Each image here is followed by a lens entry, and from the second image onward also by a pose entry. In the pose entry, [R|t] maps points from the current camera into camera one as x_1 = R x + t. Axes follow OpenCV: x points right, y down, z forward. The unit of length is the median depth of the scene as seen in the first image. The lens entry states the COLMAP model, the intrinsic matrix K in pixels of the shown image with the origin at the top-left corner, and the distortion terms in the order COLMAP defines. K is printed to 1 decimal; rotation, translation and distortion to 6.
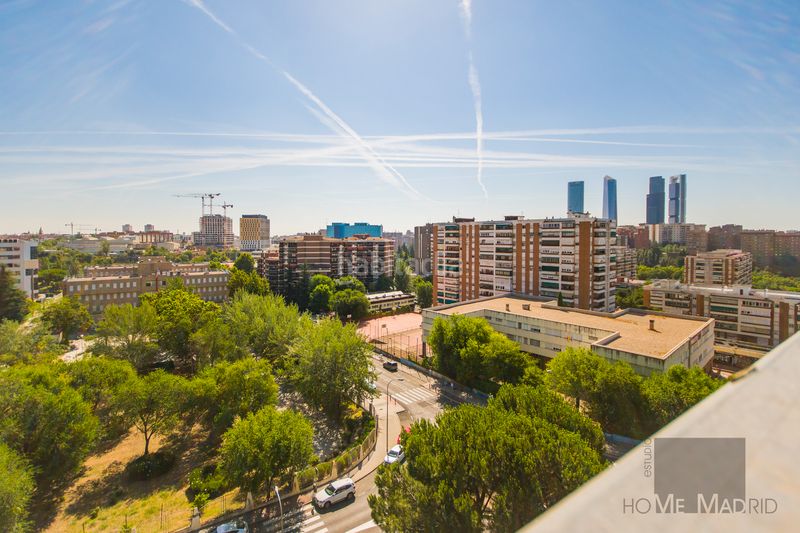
lens RADIAL K [[360.7, 0, 405.0], [0, 360.7, 249.1], [0, 0, 1]] dist [0.020655, -0.012202]
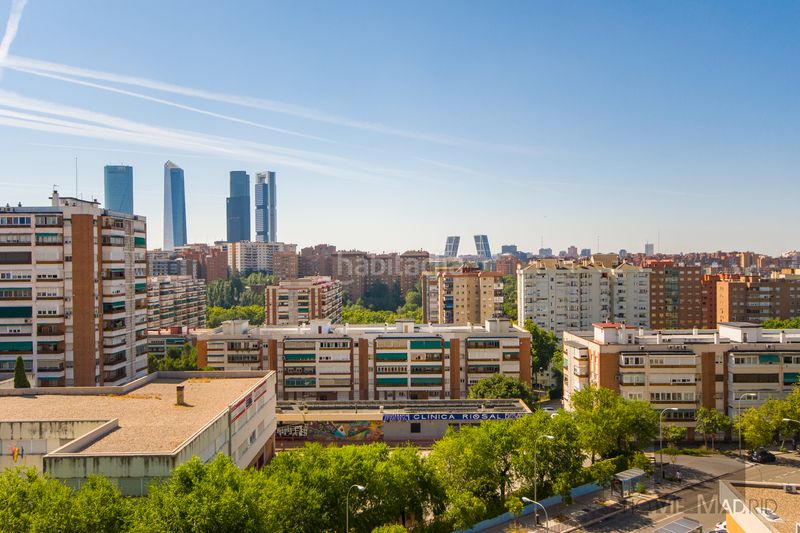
lens RADIAL K [[663.9, 0, 392.4], [0, 663.9, 267.3], [0, 0, 1]] dist [-0.029974, 0.103276]
pose [[0.677526, -0.009344, 0.735439, 0.094292], [0.032543, 0.999321, -0.017284, 0.025149], [-0.734778, 0.035643, 0.677370, 0.045195]]
